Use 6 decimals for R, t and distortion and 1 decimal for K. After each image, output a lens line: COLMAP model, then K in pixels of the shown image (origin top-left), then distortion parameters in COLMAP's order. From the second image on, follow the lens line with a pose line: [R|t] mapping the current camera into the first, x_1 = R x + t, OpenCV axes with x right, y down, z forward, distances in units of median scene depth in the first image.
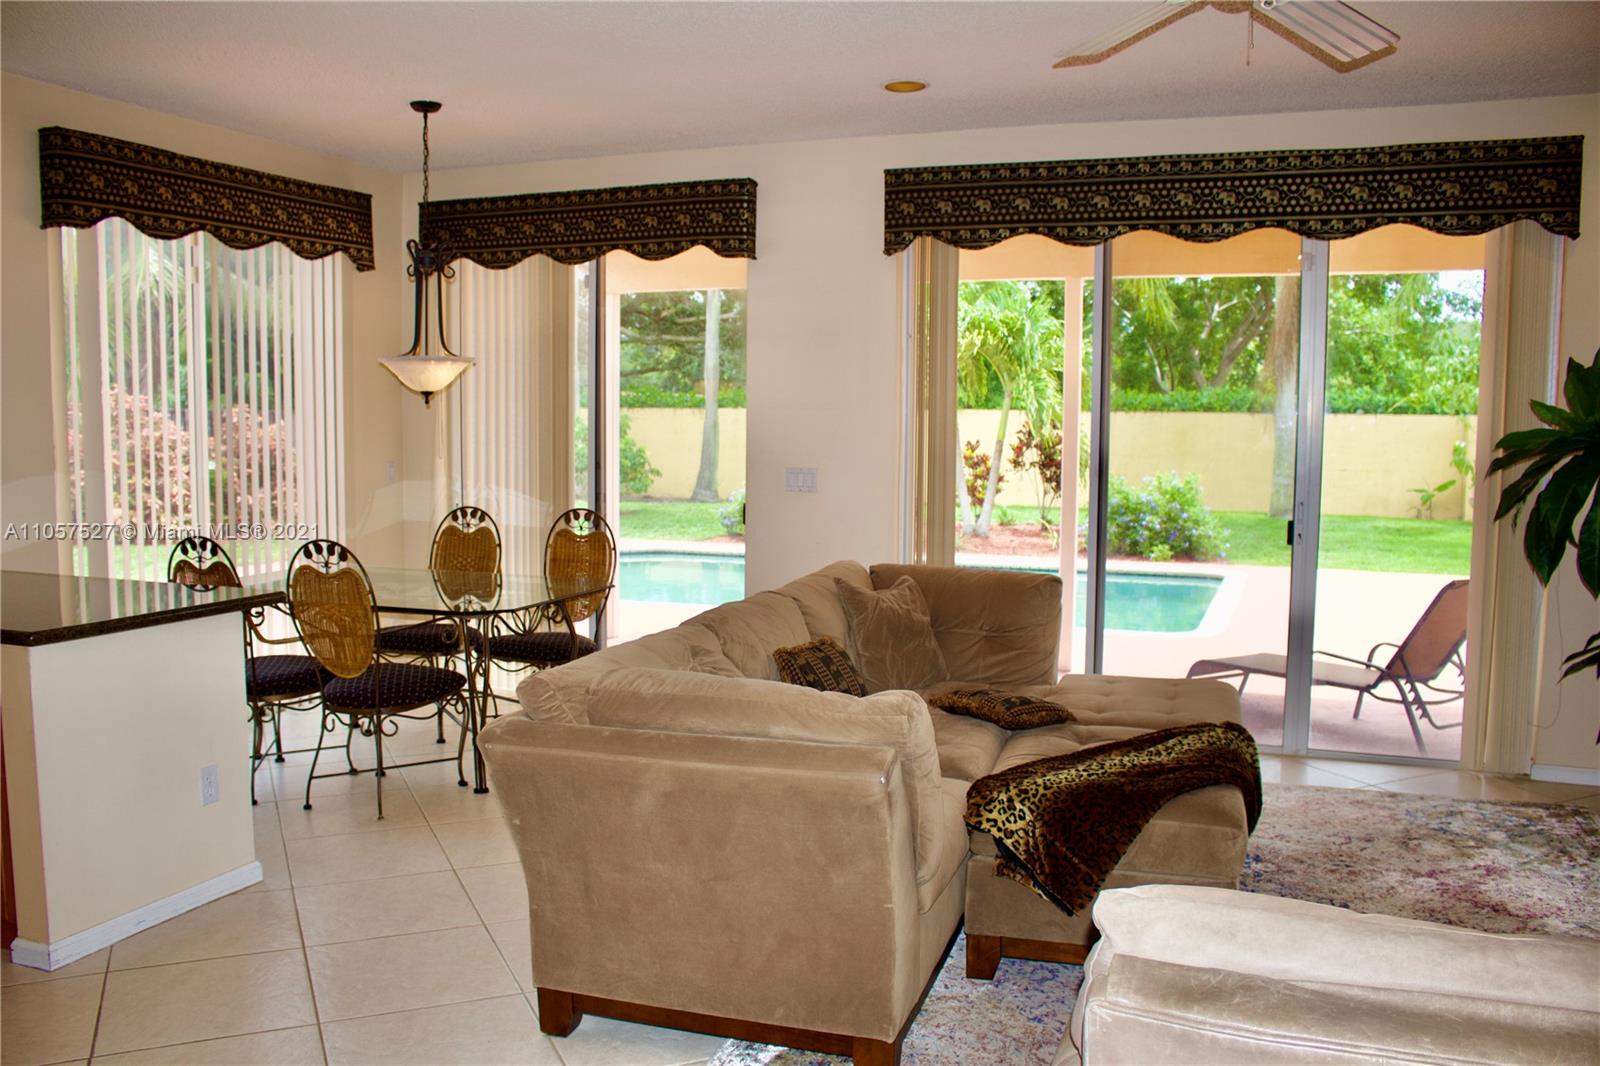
lens RADIAL K [[1270.1, 0, 770.6], [0, 1270.1, 530.2], [0, 0, 1]] dist [-0.155352, 0.124082]
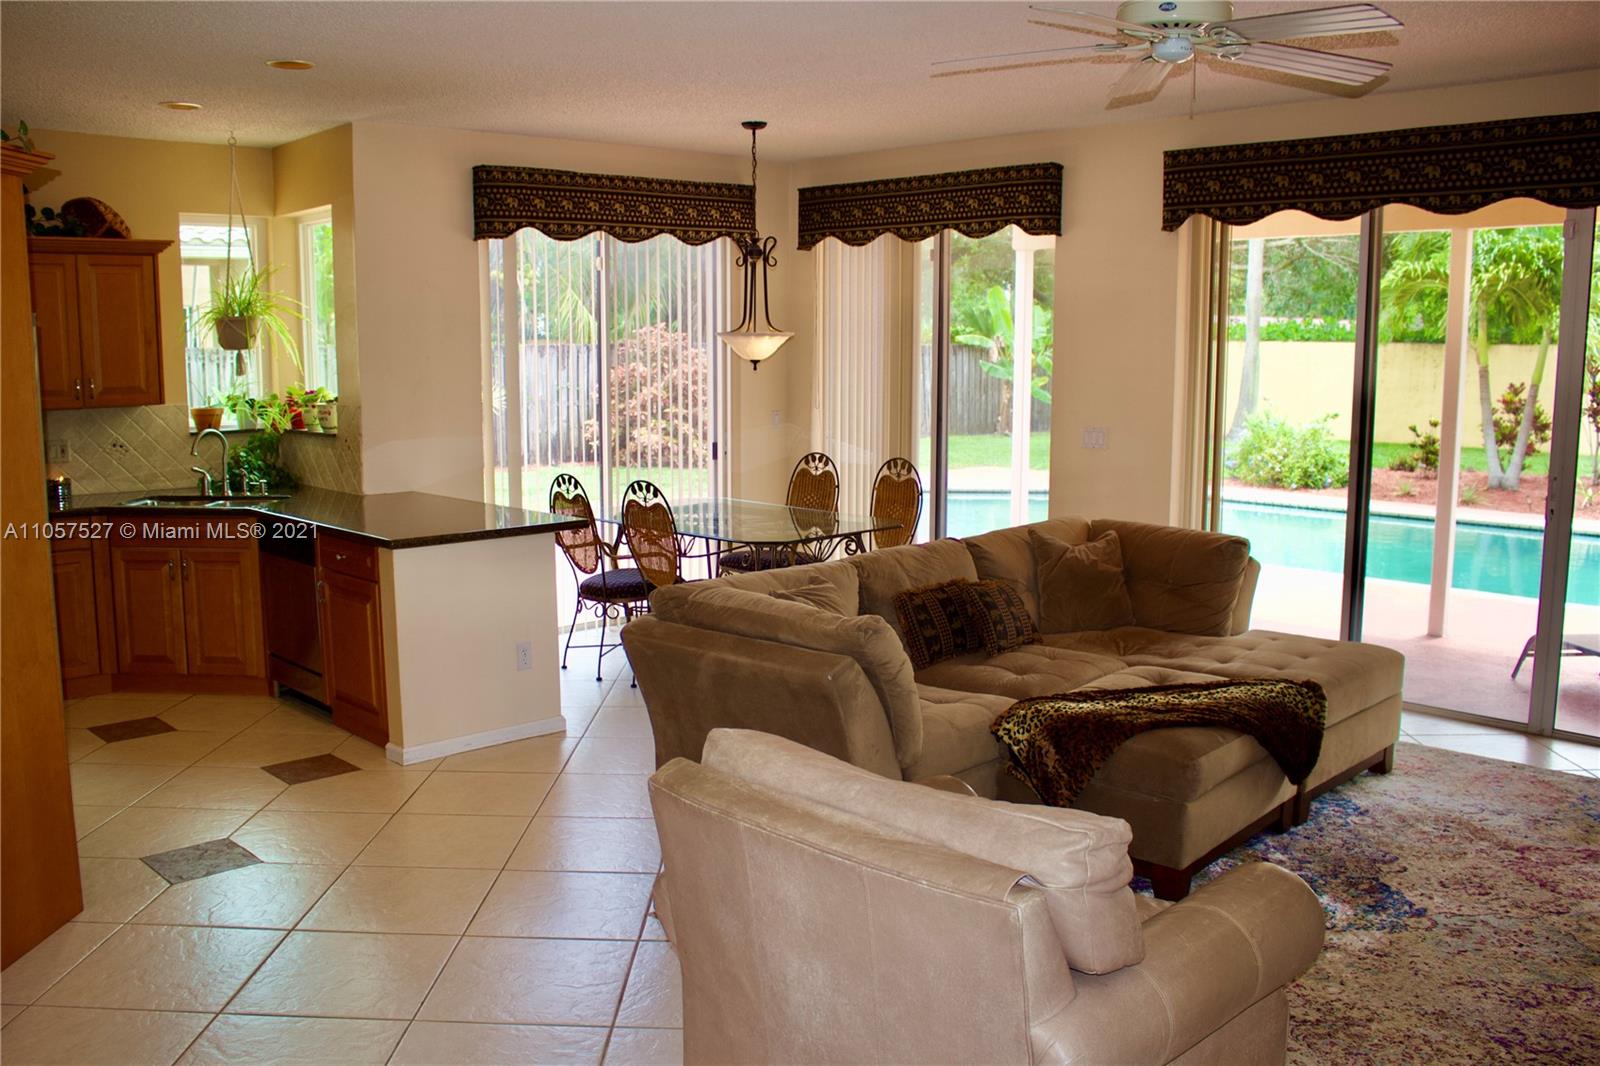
lens RADIAL K [[1270.1, 0, 770.6], [0, 1270.1, 530.2], [0, 0, 1]] dist [-0.155352, 0.124082]
pose [[0.911435, 0.051929, -0.408153, 0.236722], [-0.029723, 0.997722, 0.060565, -0.019035], [0.410368, -0.043070, 0.910902, -0.117507]]
